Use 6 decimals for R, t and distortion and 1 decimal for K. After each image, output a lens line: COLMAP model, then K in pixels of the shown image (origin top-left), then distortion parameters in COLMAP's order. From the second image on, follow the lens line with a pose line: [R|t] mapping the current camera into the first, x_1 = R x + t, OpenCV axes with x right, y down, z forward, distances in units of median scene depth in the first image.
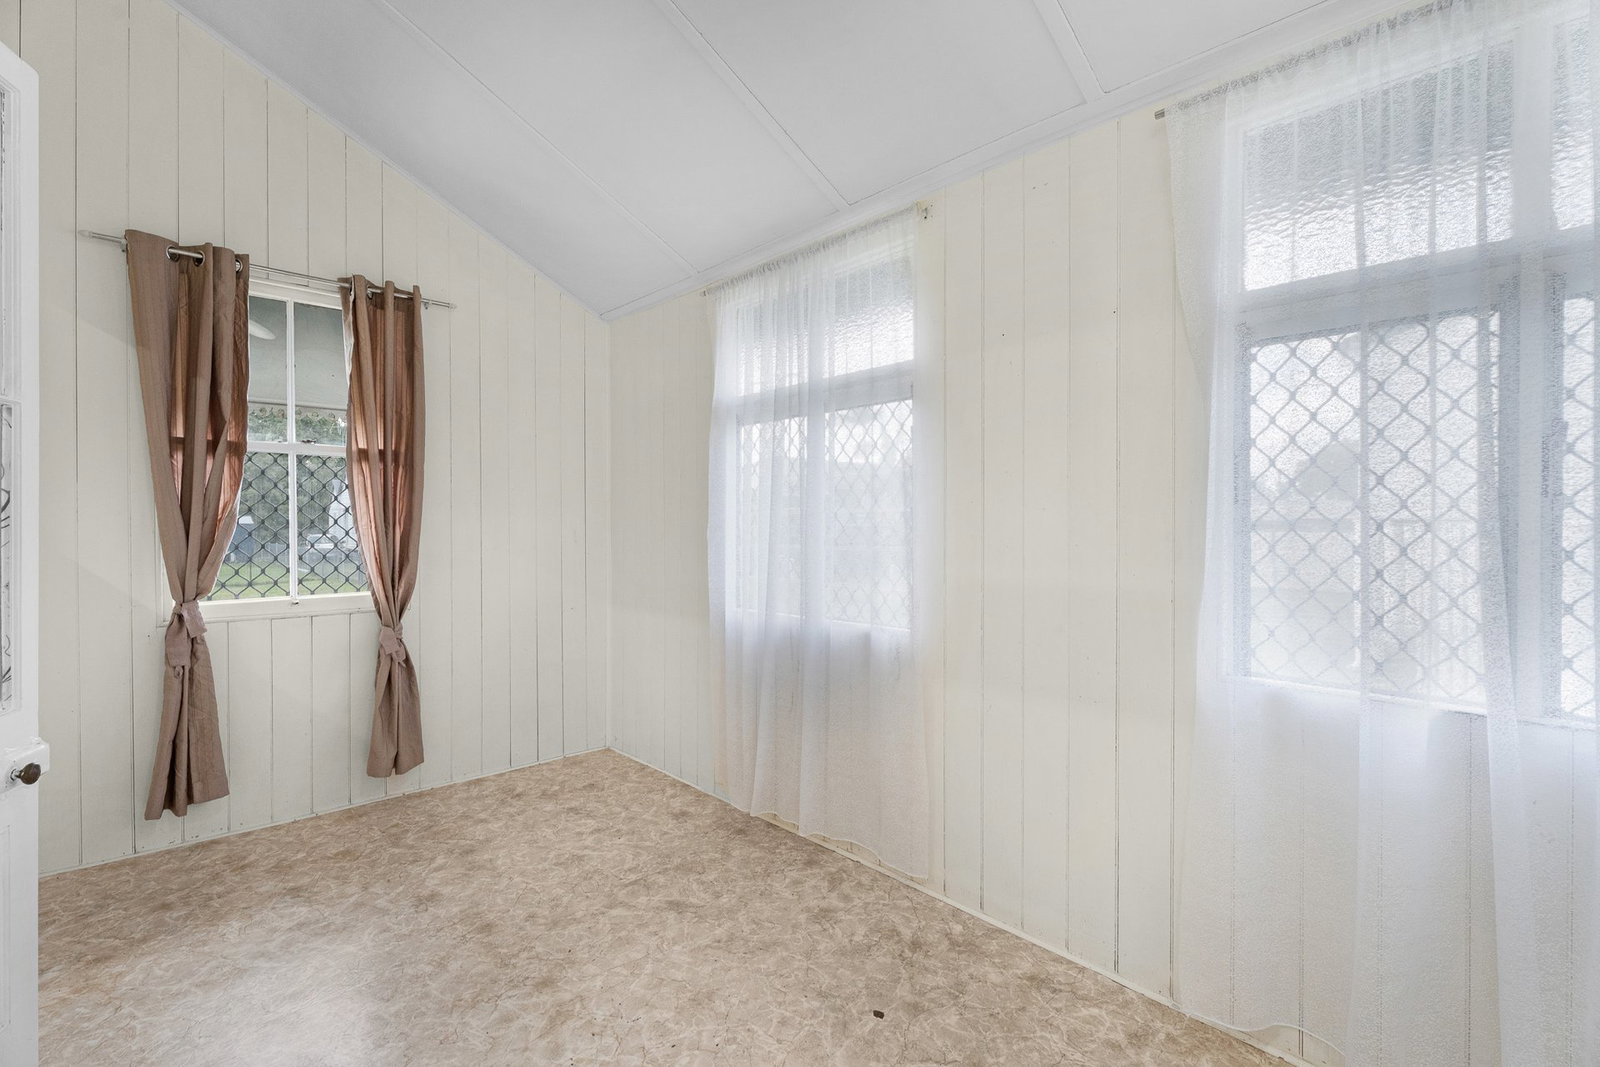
lens RADIAL K [[731.9, 0, 804.5], [0, 731.9, 535.1], [0, 0, 1]] dist [0.001480, 0.000130]
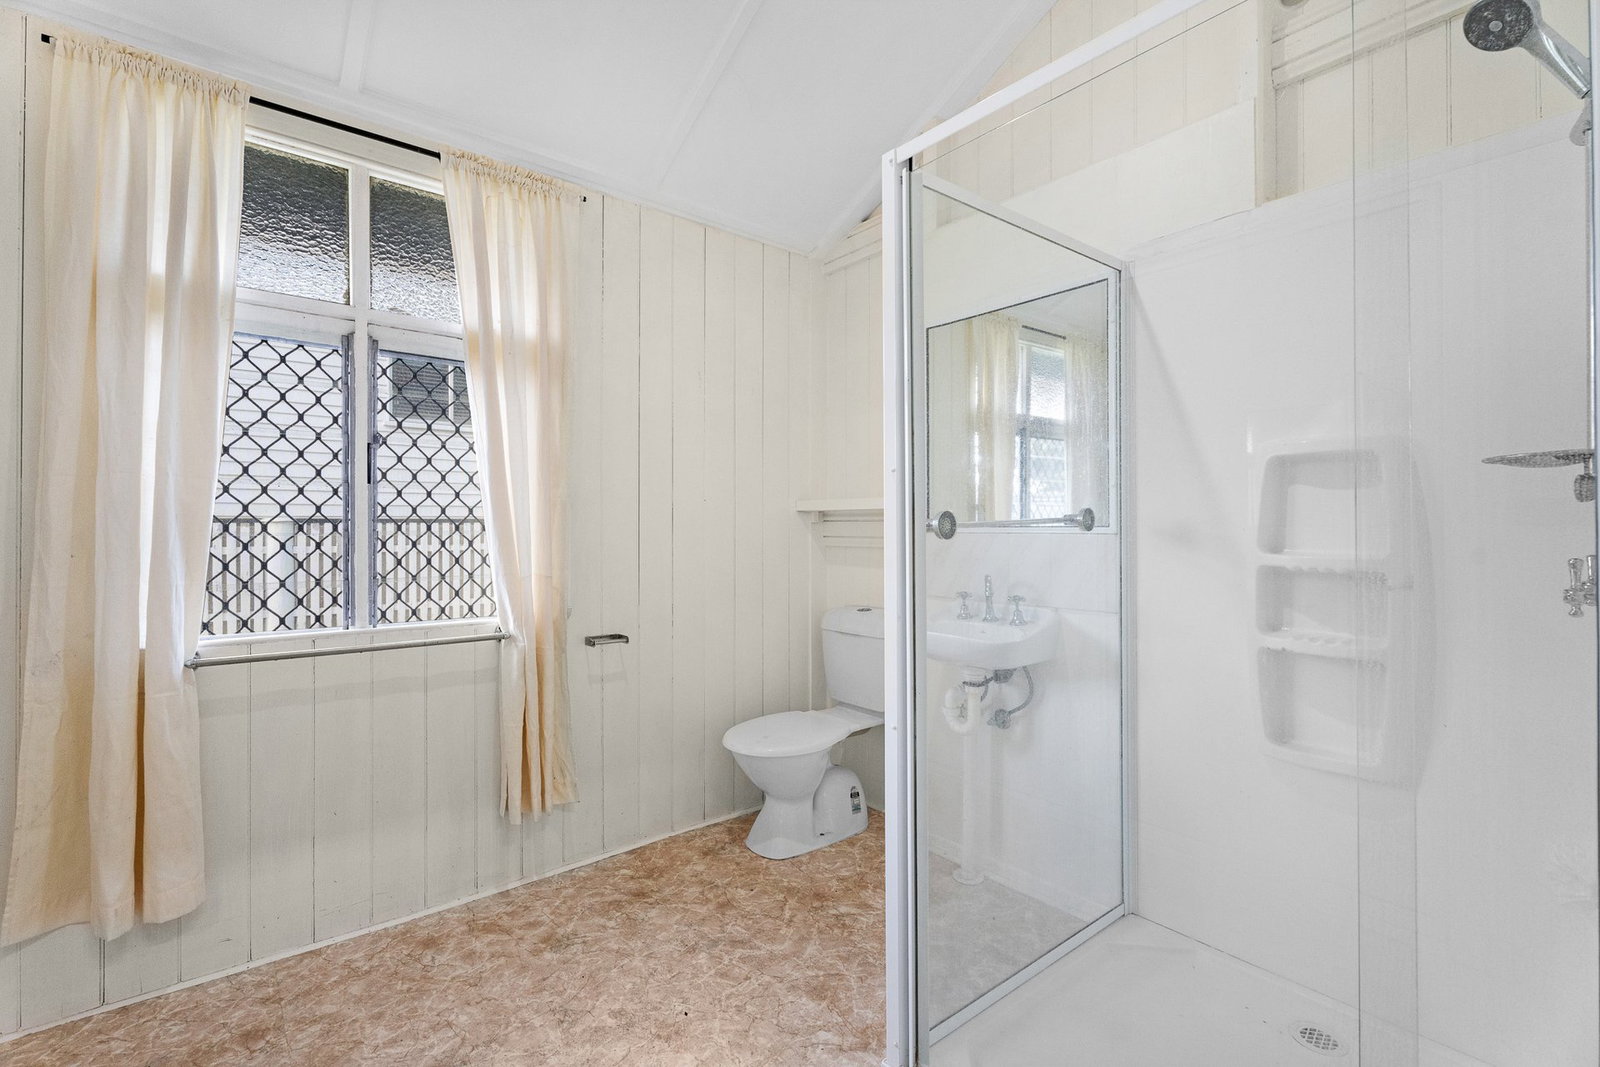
lens RADIAL K [[723.0, 0, 802.2], [0, 723.0, 519.6], [0, 0, 1]] dist [-0.001129, -0.000684]
pose [[0.061055, 0.000247, 0.998134, -0.926228], [0.010218, 0.999947, -0.000873, 0.004392], [-0.998082, 0.010252, 0.061050, 0.700606]]
